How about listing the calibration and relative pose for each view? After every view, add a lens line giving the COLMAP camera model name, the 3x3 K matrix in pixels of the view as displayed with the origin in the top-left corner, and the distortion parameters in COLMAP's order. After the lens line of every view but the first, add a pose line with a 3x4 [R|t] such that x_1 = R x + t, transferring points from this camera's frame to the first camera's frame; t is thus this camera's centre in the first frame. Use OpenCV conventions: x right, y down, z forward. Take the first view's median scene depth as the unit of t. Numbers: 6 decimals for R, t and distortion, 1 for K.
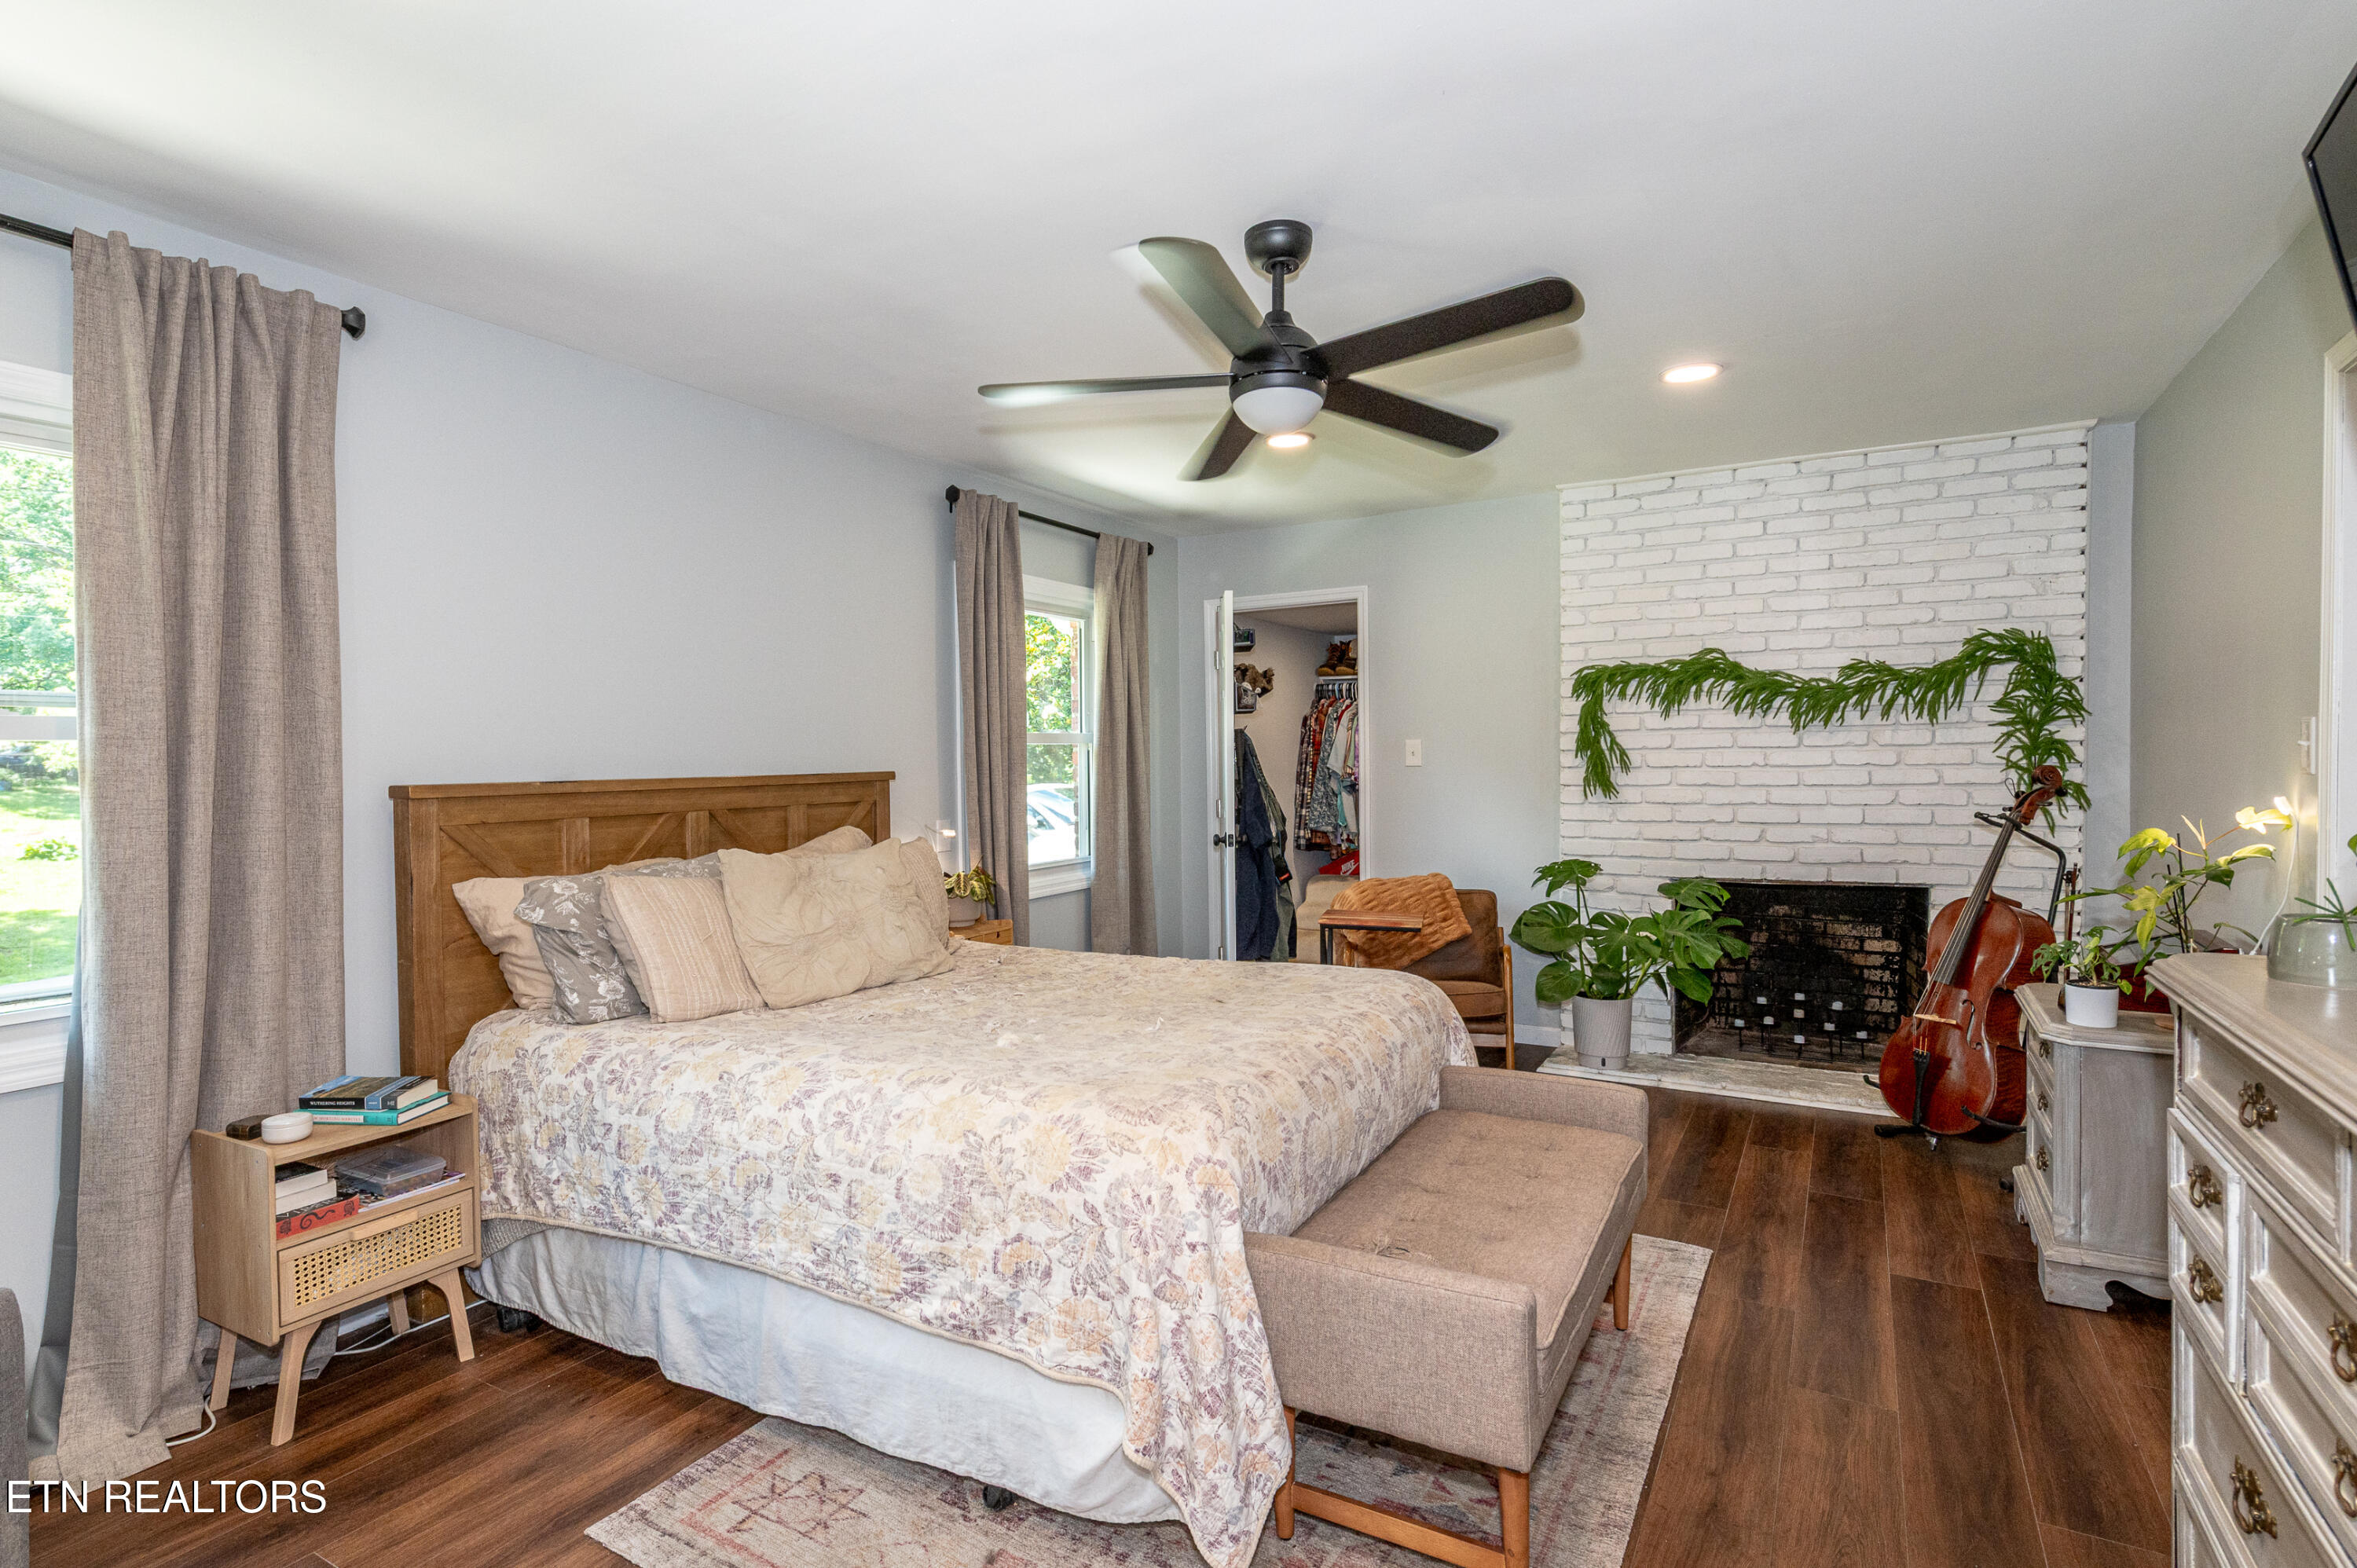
lens RADIAL K [[1145.9, 0, 1185.7], [0, 1145.9, 779.9], [0, 0, 1]] dist [0.008646, -0.002286]
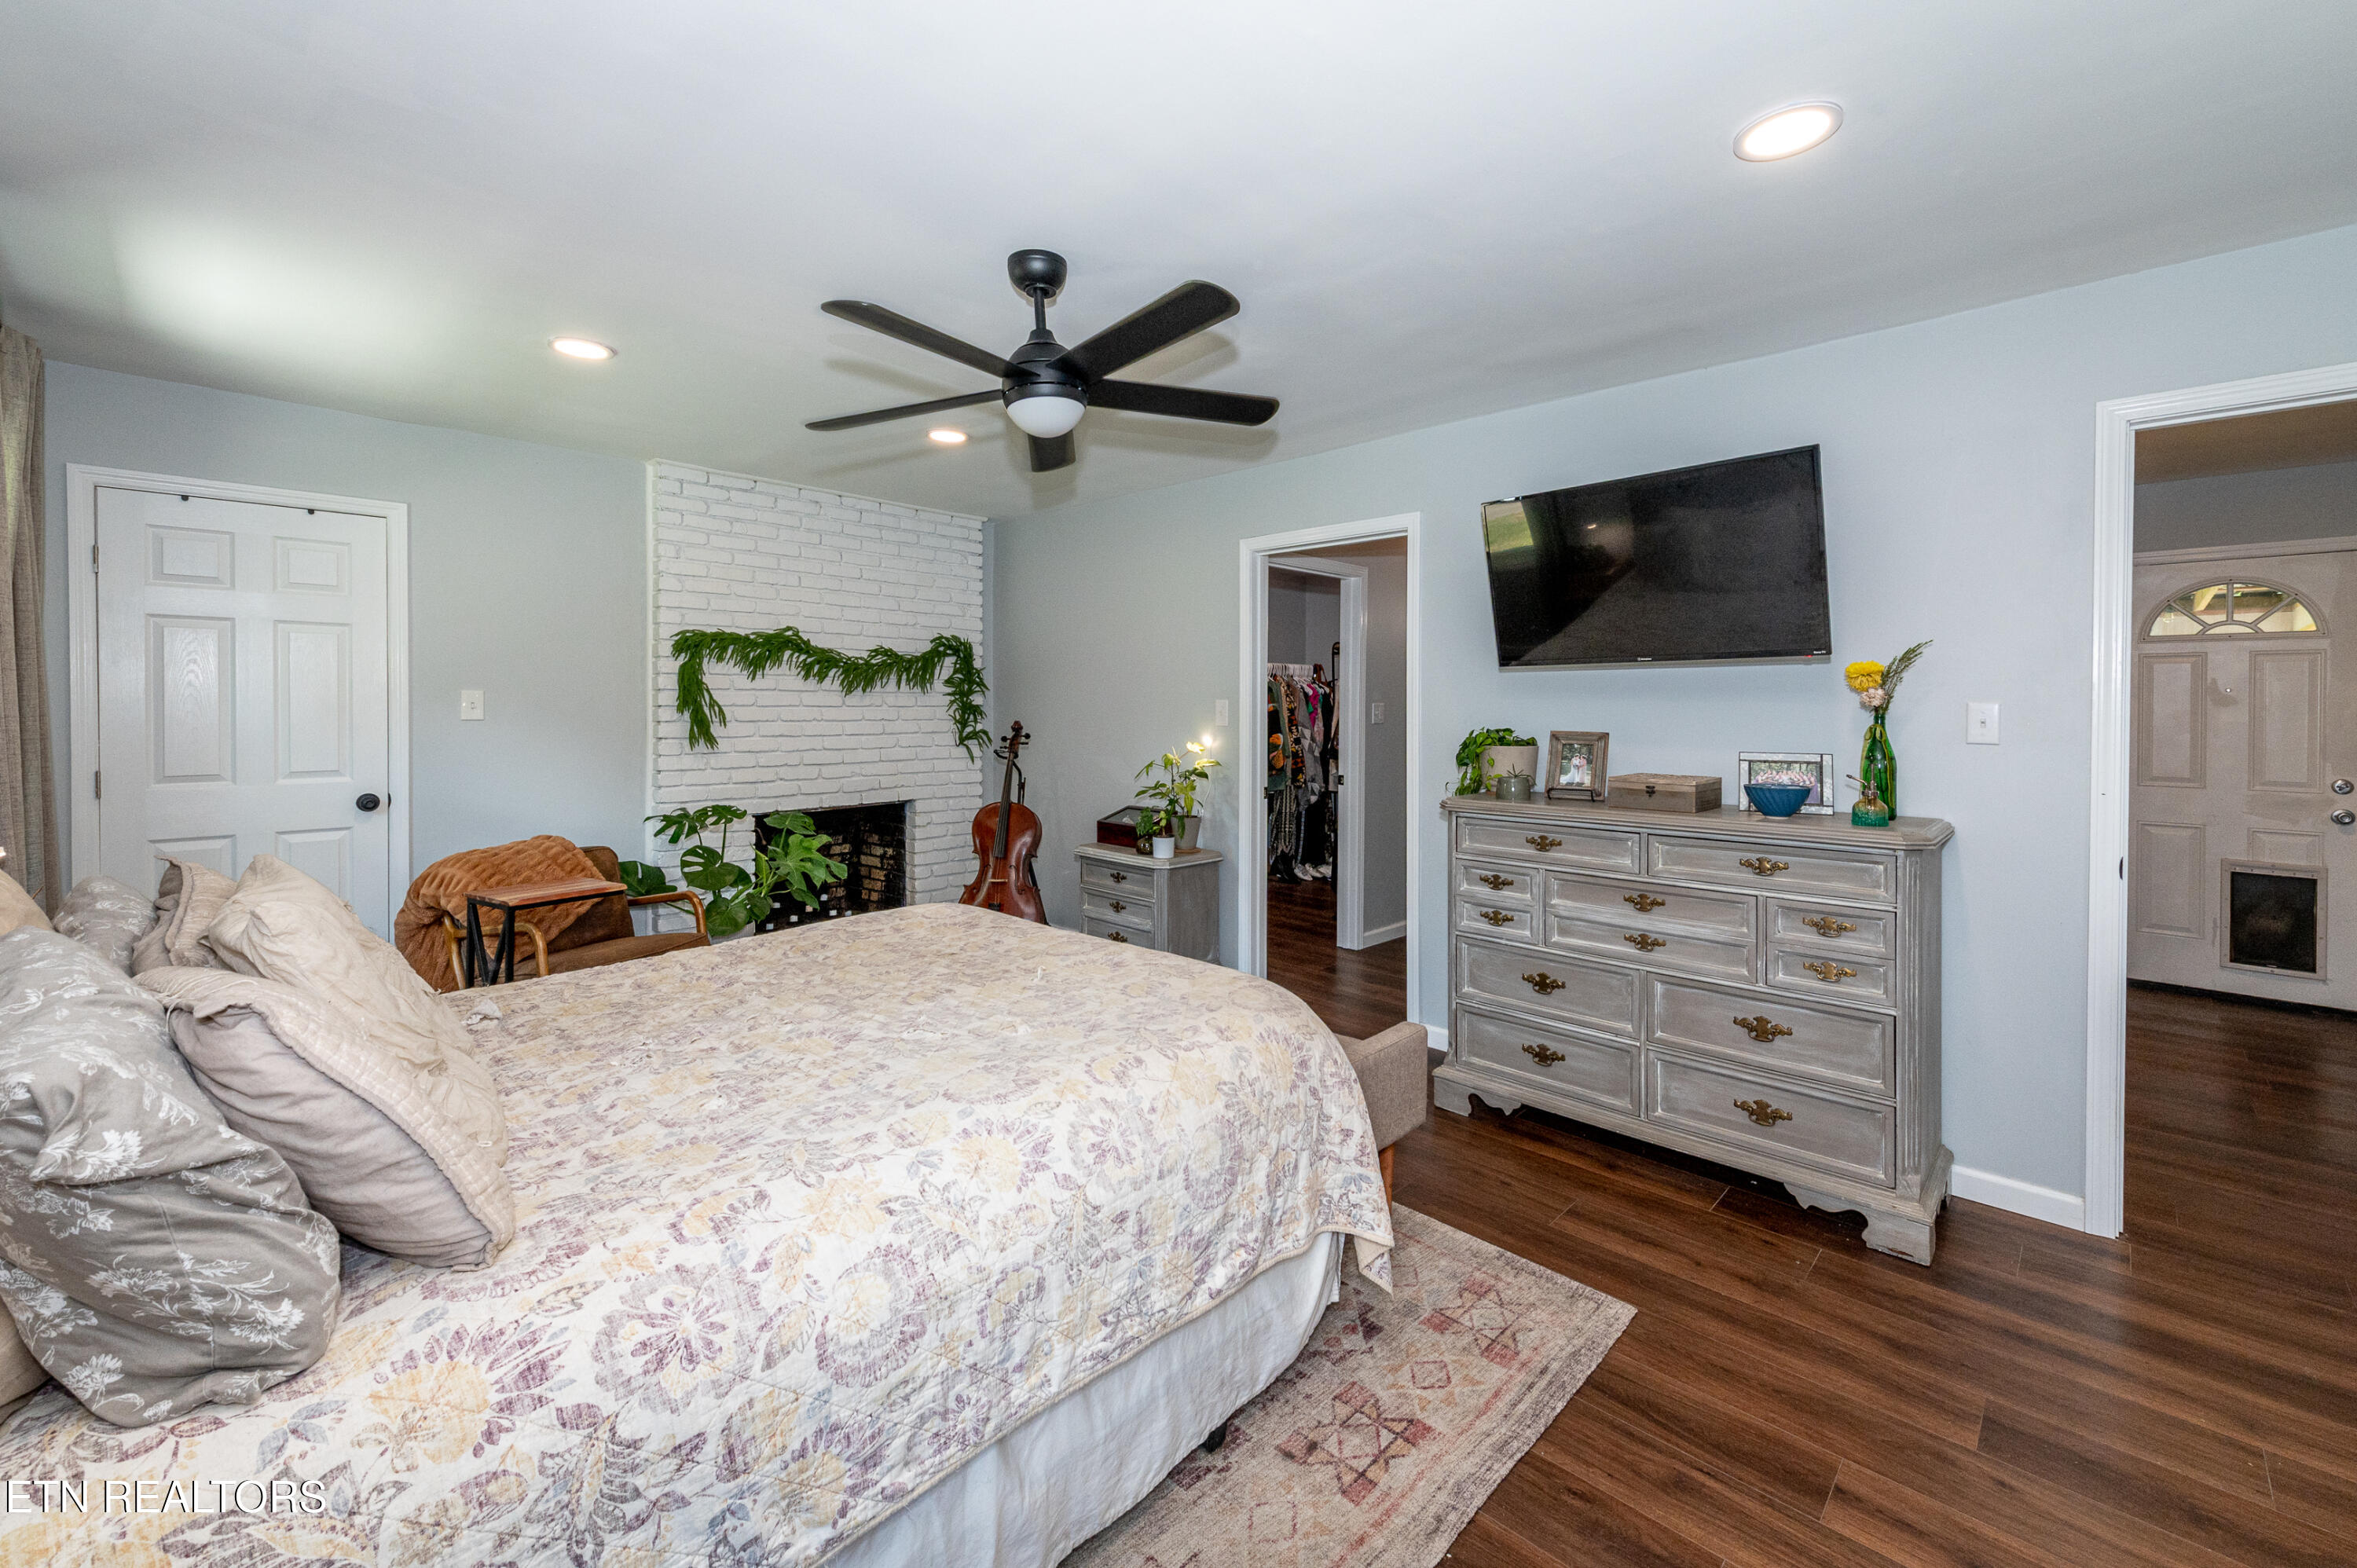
lens RADIAL K [[926.2, 0, 1164.4], [0, 926.2, 714.5], [0, 0, 1]] dist [0.009618, -0.002779]
pose [[0.282349, 0.006829, 0.959287, -0.408080], [0.008072, 0.999922, -0.009494, -0.005906], [-0.959278, 0.010424, 0.282272, 0.332667]]
